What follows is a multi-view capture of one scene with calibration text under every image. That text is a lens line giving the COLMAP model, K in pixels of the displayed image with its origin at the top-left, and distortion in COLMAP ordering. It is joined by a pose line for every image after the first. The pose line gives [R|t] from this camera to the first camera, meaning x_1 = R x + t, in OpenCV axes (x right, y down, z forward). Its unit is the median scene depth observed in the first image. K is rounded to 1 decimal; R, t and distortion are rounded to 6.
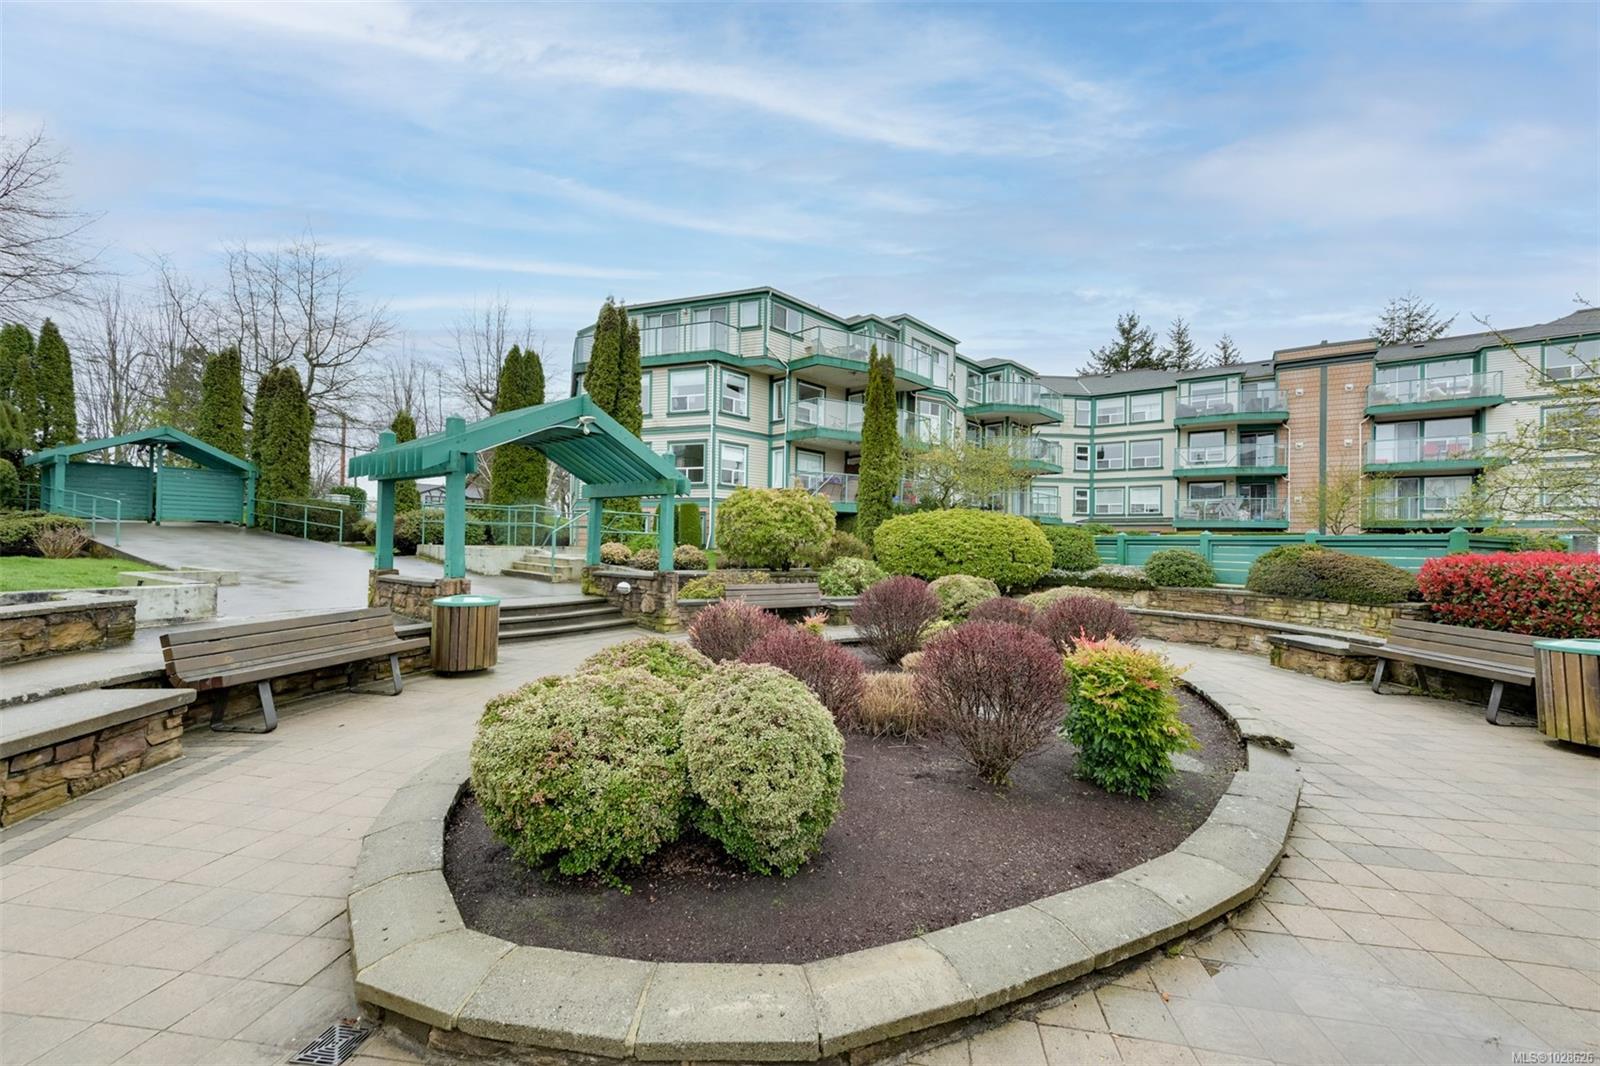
lens RADIAL K [[637.1, 0, 803.4], [0, 637.1, 535.0], [0, 0, 1]] dist [-0.001397, 0.001387]
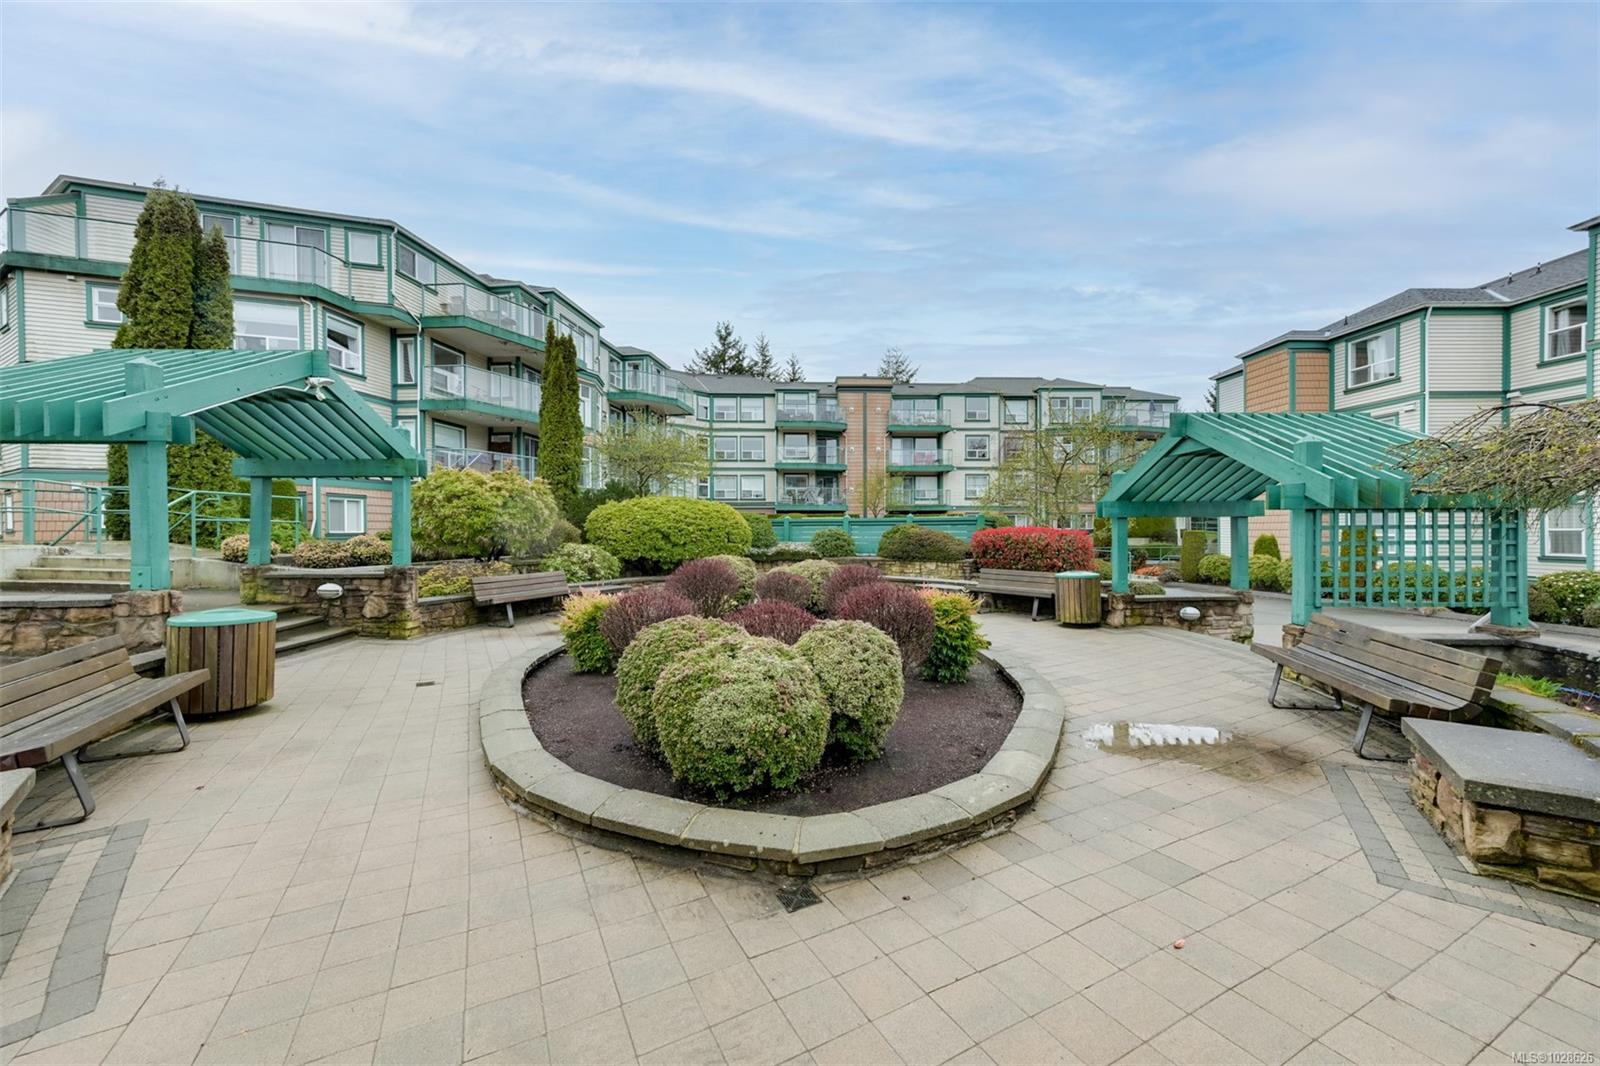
lens RADIAL K [[637.1, 0, 829.7], [0, 637.1, 530.6], [0, 0, 1]] dist [-0.001397, 0.001387]
pose [[0.765530, -0.021295, 0.643048, -0.156502], [0.005588, 0.999634, 0.026451, -0.005269], [-0.643377, -0.016655, 0.765369, -0.009152]]
